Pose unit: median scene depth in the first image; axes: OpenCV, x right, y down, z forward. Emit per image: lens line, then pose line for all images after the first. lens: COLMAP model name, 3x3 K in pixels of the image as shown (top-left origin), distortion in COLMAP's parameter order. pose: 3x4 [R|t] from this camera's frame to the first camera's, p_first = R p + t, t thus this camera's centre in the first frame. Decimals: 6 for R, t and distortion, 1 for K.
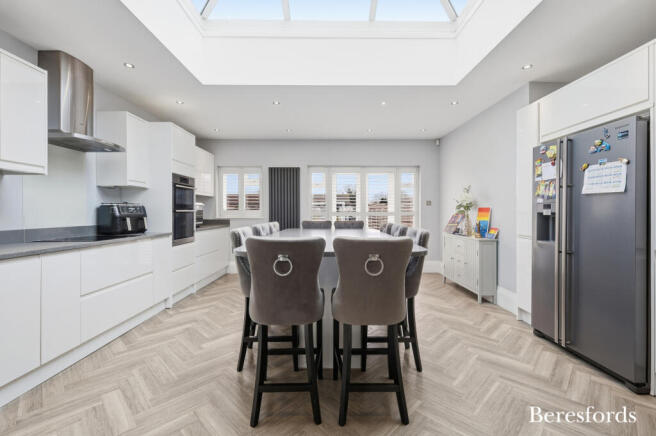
lens RADIAL K [[277.9, 0, 327.1], [0, 277.9, 216.5], [0, 0, 1]] dist [-0.001655, -0.000081]
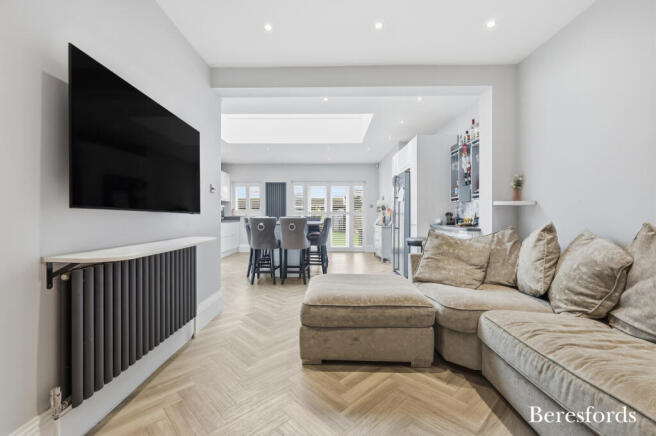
lens RADIAL K [[277.9, 0, 328.5], [0, 277.9, 214.2], [0, 0, 1]] dist [-0.001655, -0.000081]
pose [[0.999878, 0.001337, -0.015592, 0.203927], [-0.001590, 0.999867, -0.016209, 0.030004], [0.015568, 0.016231, 0.999747, -0.667312]]
